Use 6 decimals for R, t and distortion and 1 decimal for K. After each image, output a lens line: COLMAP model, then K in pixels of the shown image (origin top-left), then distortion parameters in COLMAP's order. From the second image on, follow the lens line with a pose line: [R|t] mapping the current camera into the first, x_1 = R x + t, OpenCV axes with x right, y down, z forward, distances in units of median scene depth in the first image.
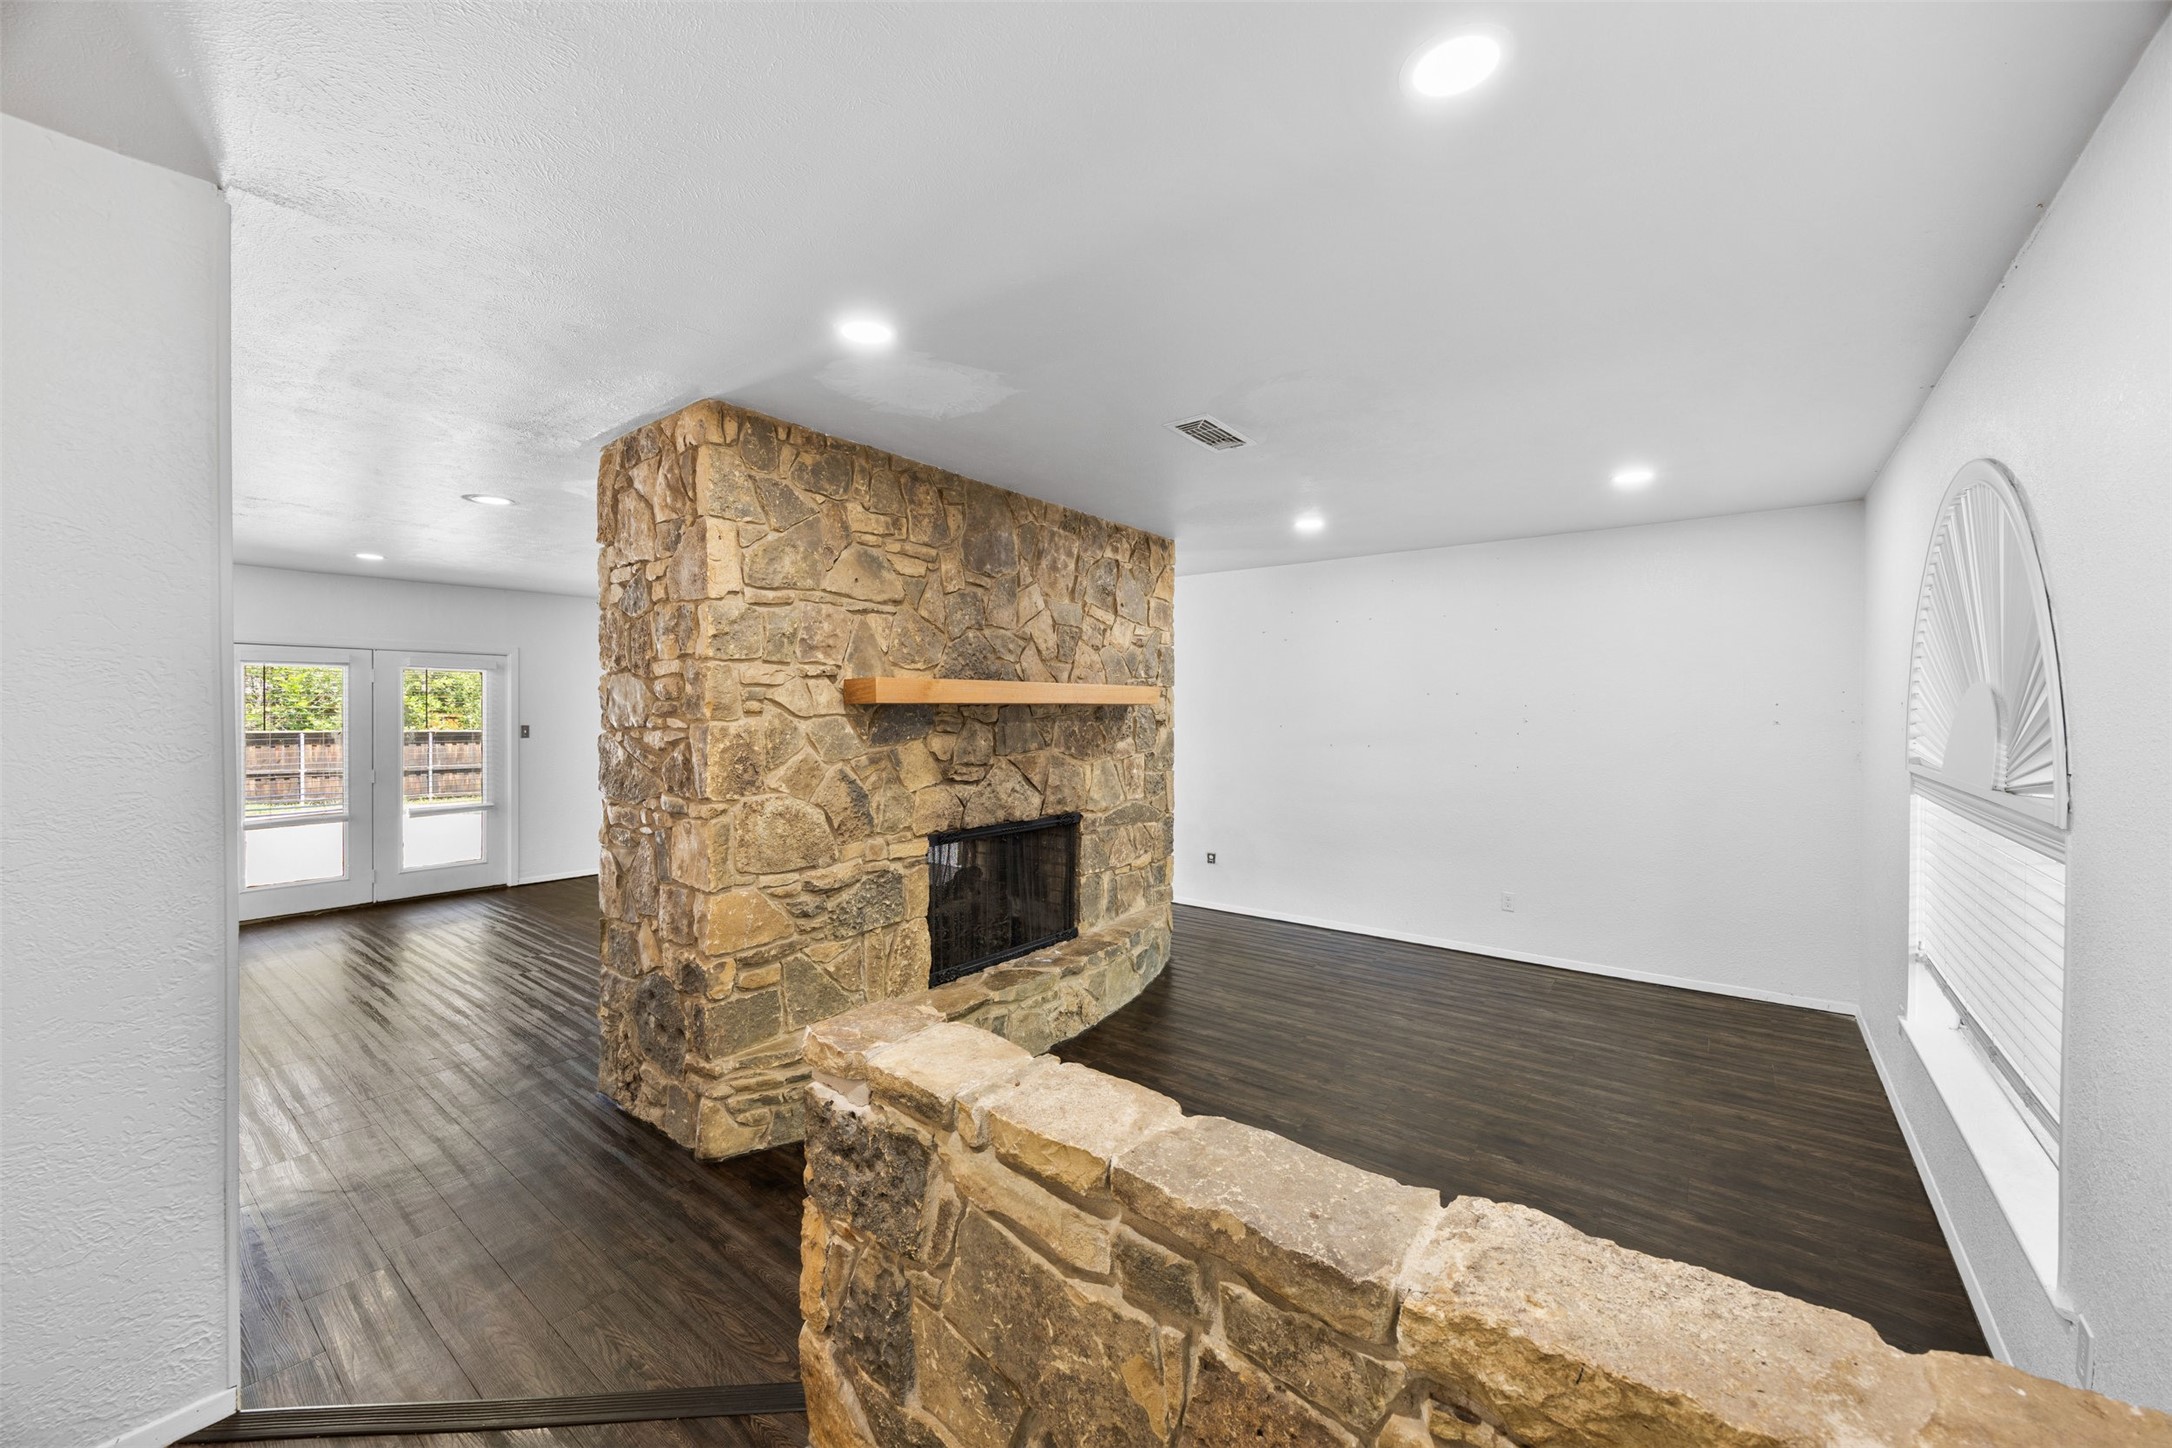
lens RADIAL K [[833.9, 0, 1082.7], [0, 833.9, 717.5], [0, 0, 1]] dist [0.001161, 0.000172]
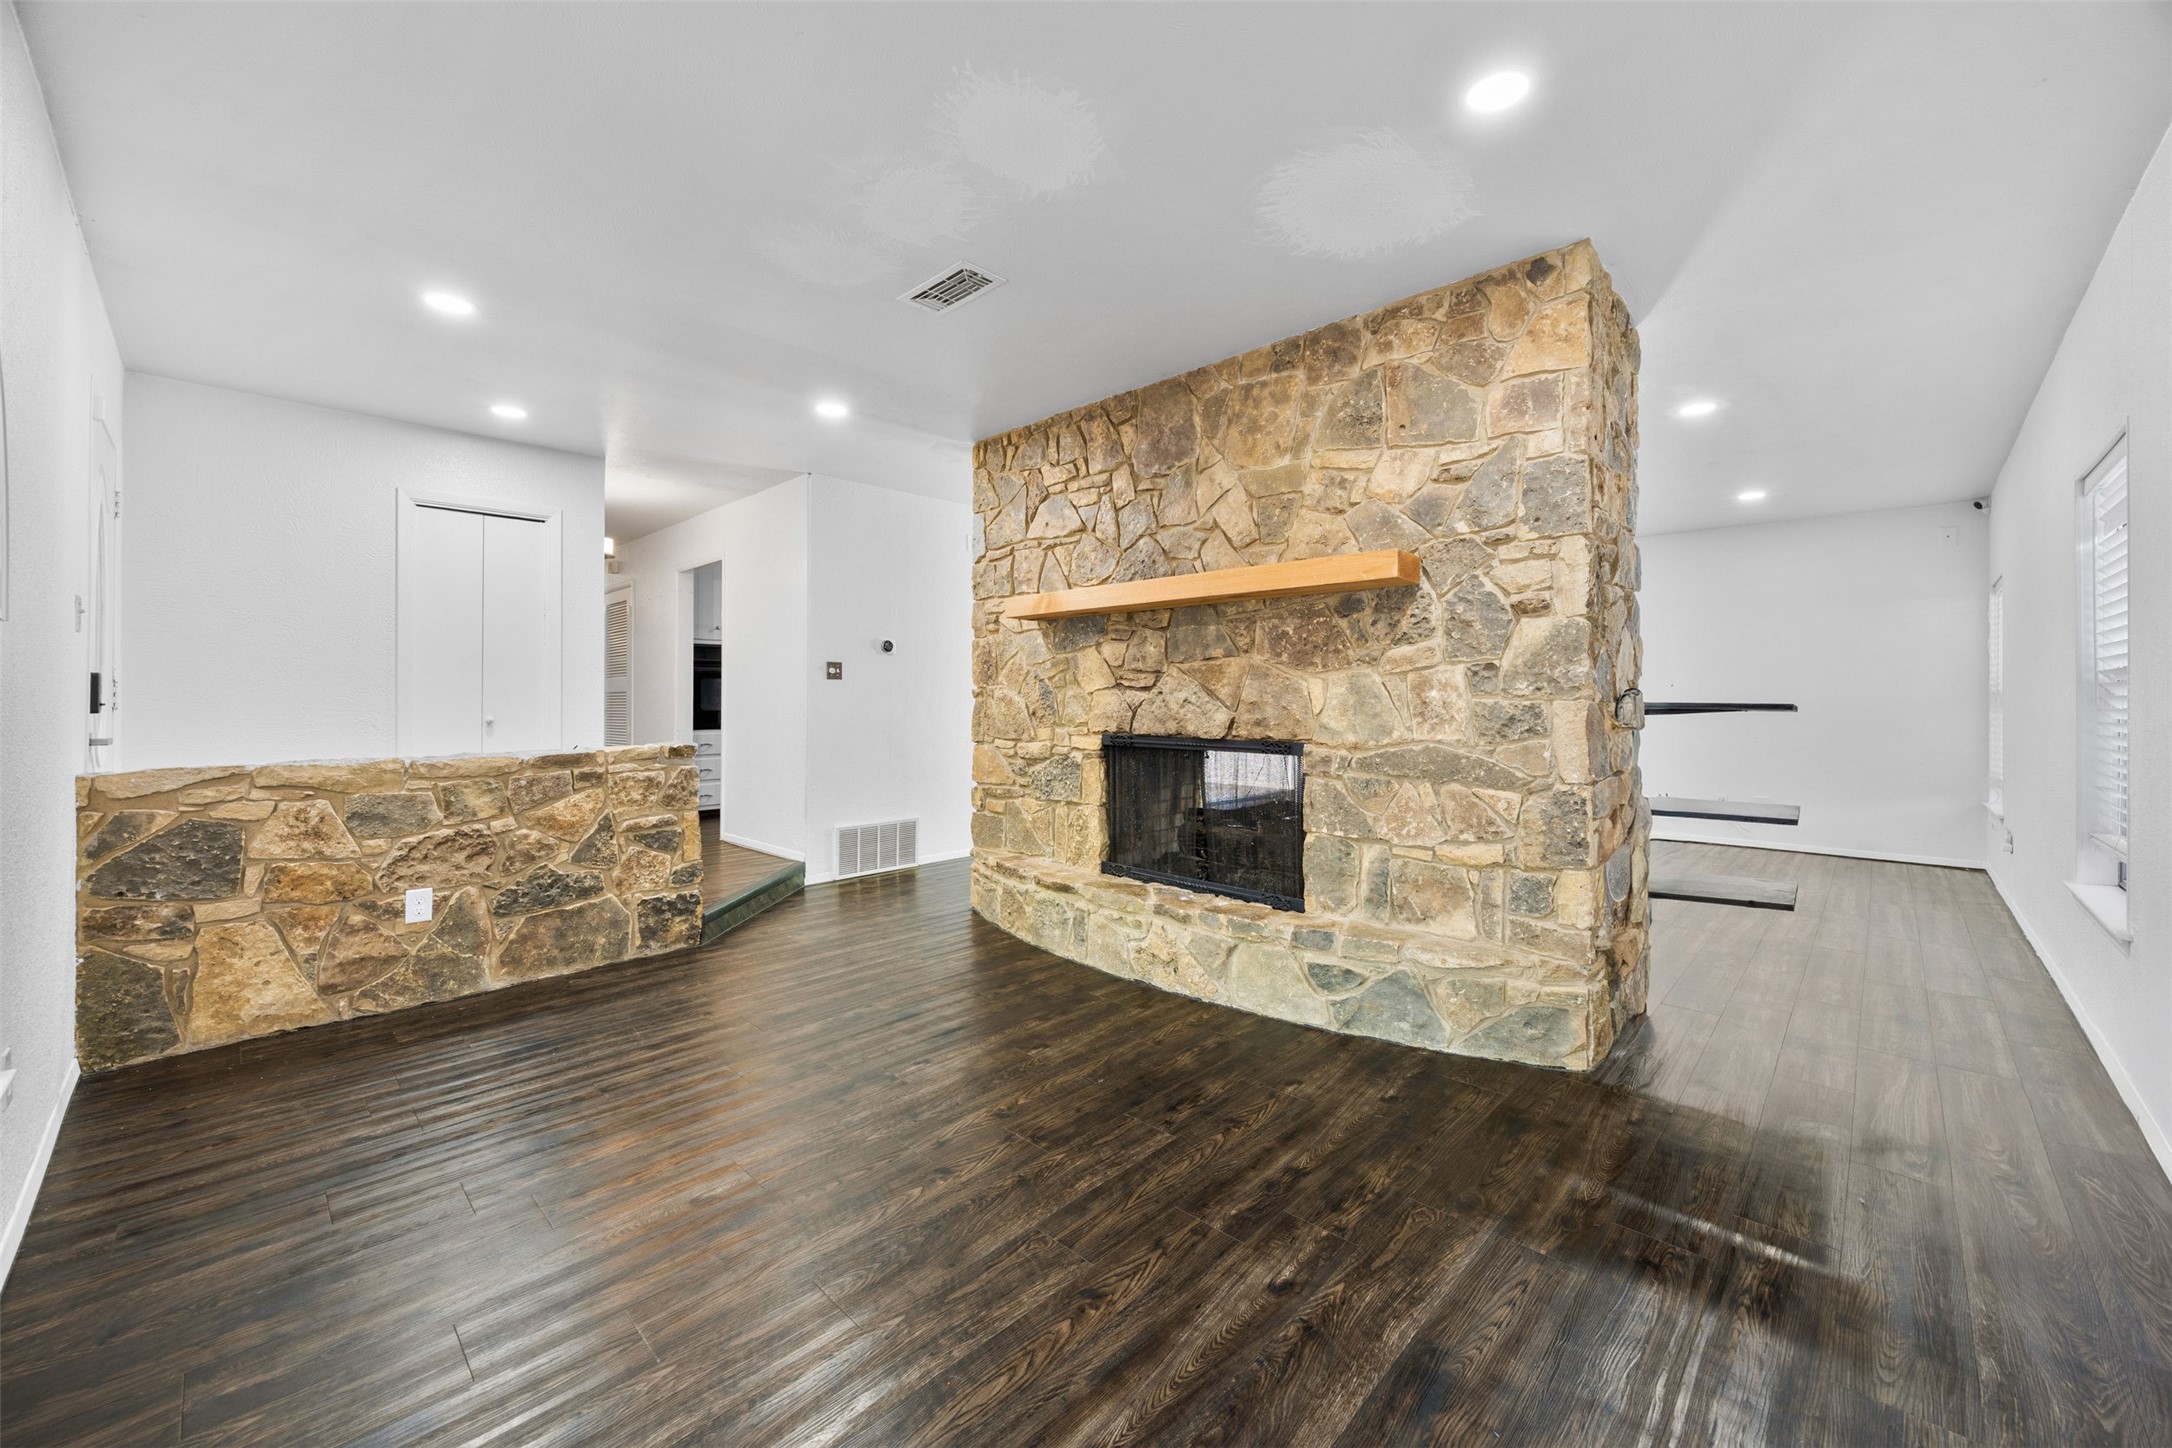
lens RADIAL K [[833.9, 0, 1102.1], [0, 833.9, 714.6], [0, 0, 1]] dist [0.001161, 0.000172]
pose [[-0.094662, 0.005444, -0.995495, 0.849940], [-0.020823, 0.999755, 0.007447, 0.100017], [0.995292, 0.021434, -0.094525, 1.026127]]
